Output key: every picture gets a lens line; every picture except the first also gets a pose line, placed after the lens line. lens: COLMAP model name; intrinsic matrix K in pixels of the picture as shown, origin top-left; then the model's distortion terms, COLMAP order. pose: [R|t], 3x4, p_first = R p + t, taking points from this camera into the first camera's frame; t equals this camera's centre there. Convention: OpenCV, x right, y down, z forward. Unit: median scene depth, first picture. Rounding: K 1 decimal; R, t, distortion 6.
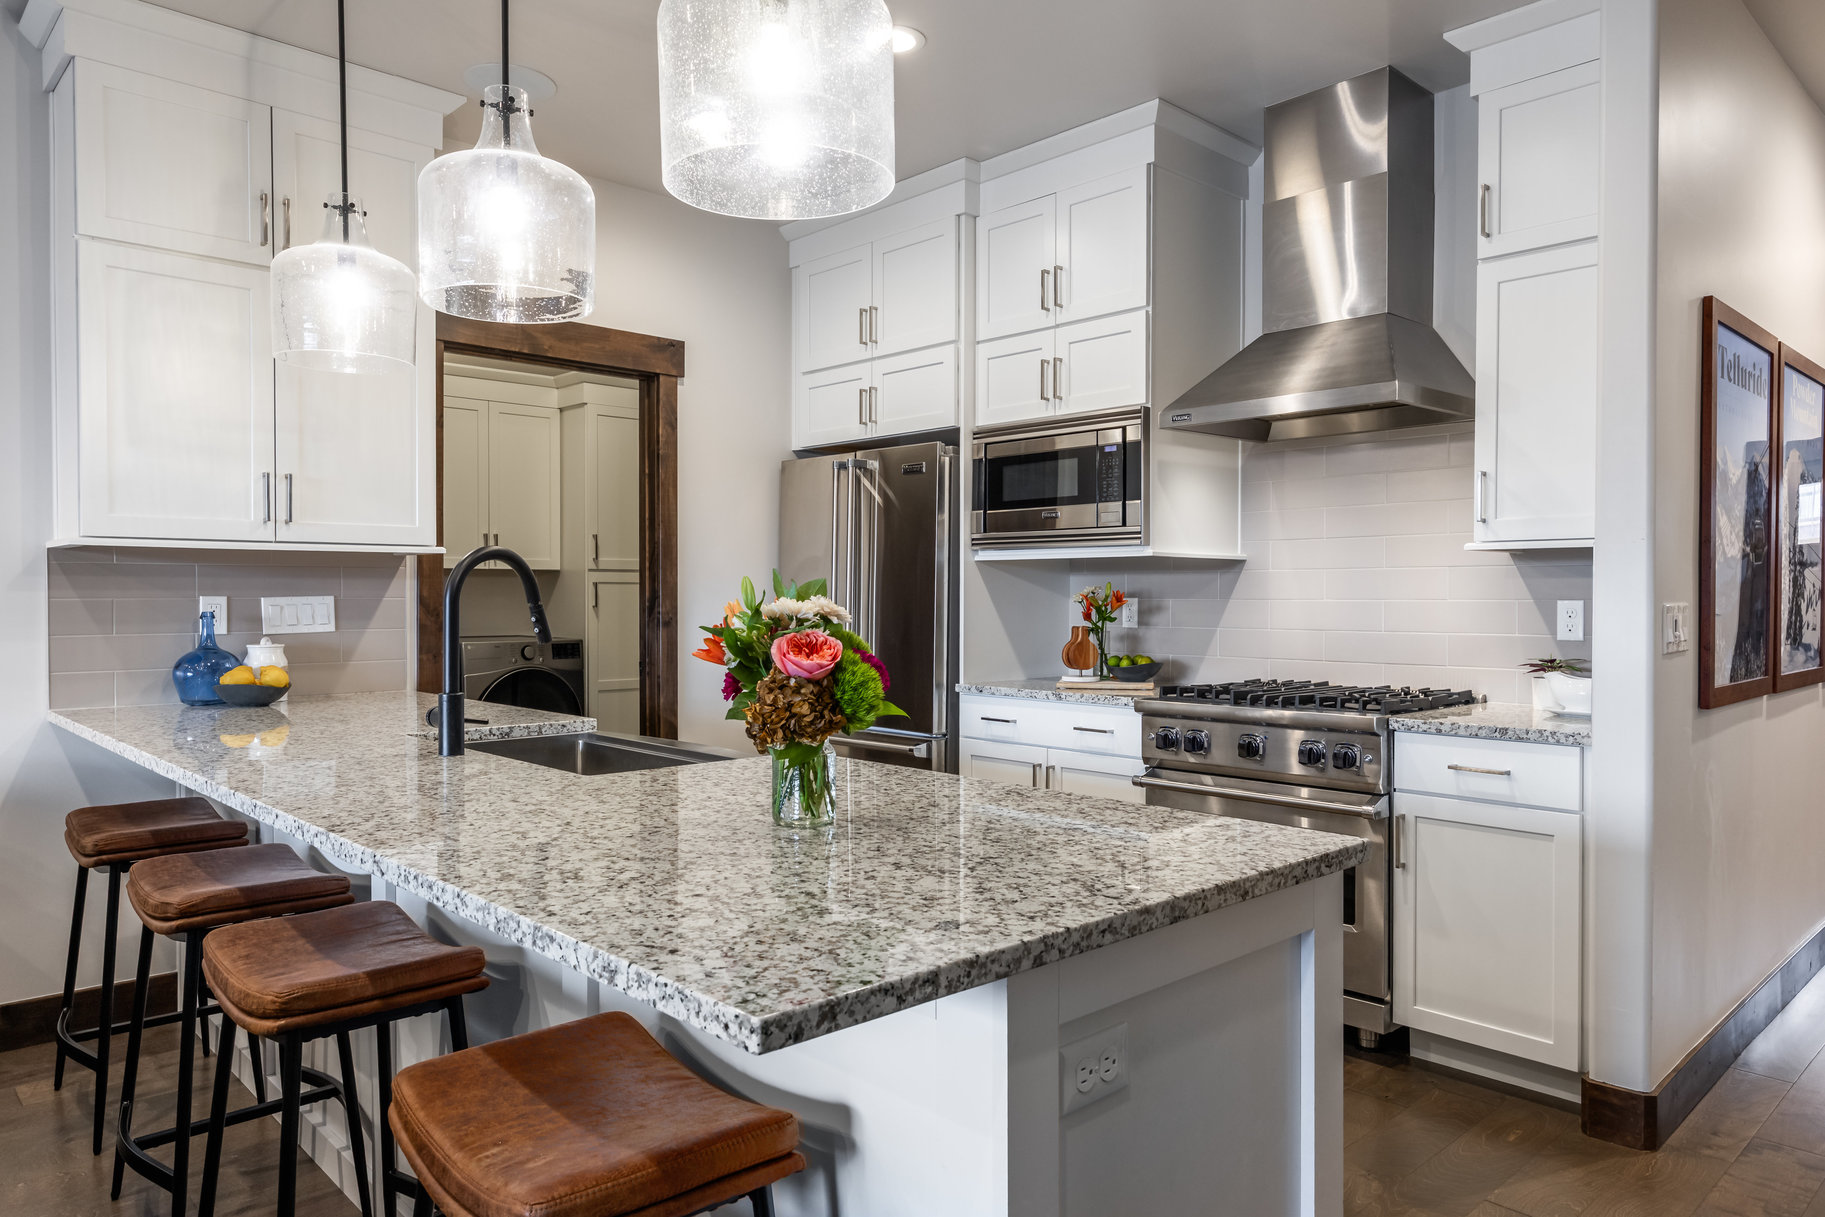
lens RADIAL K [[1208.6, 0, 913.4], [0, 1208.6, 609.0], [0, 0, 1]] dist [0.010578, 0.000470]
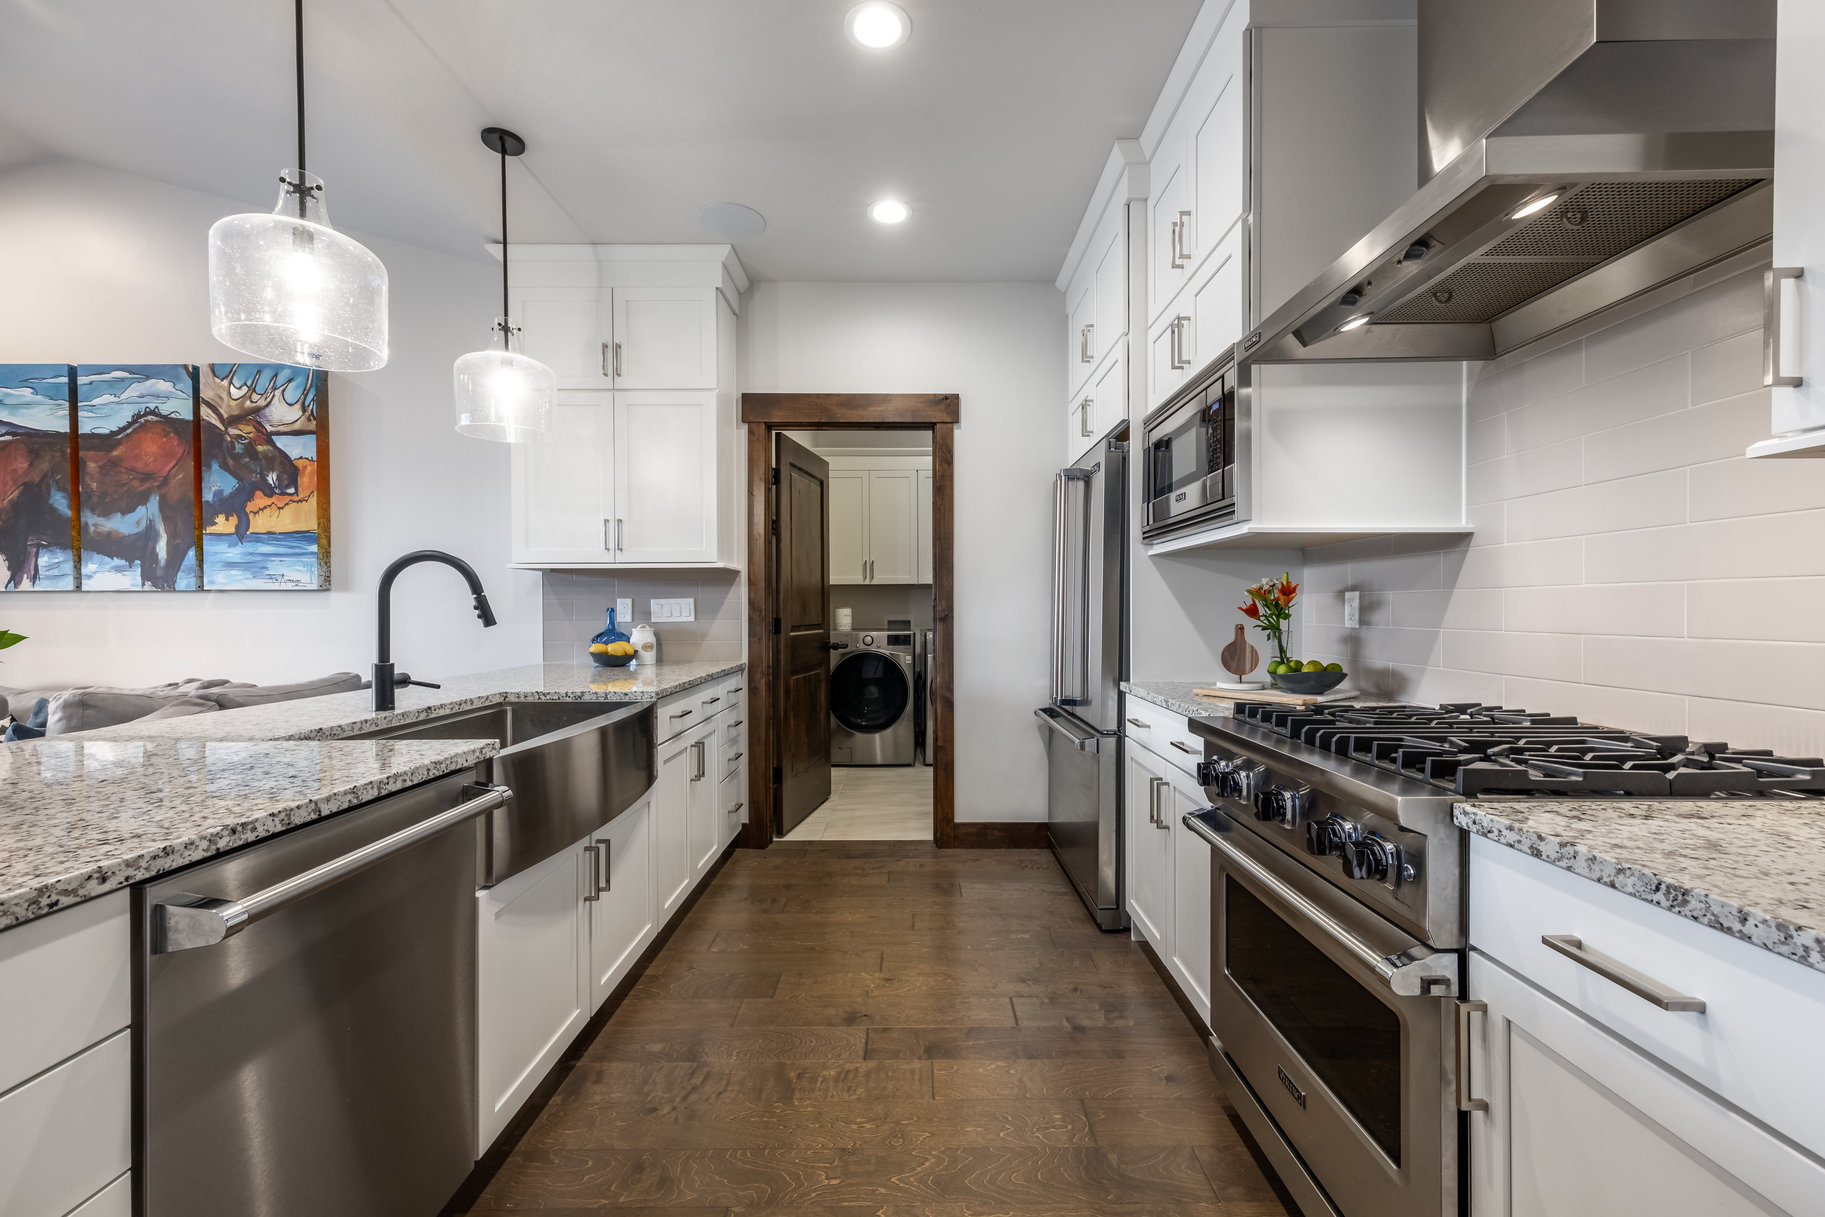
lens RADIAL K [[737.0, 0, 915.6], [0, 737.0, 604.7], [0, 0, 1]] dist [0.014852, -0.000010]
pose [[0.730537, -0.007017, -0.682837, 0.348816], [-0.004570, 0.999875, -0.015165, 0.010021], [0.682858, 0.014199, 0.730413, 0.485061]]
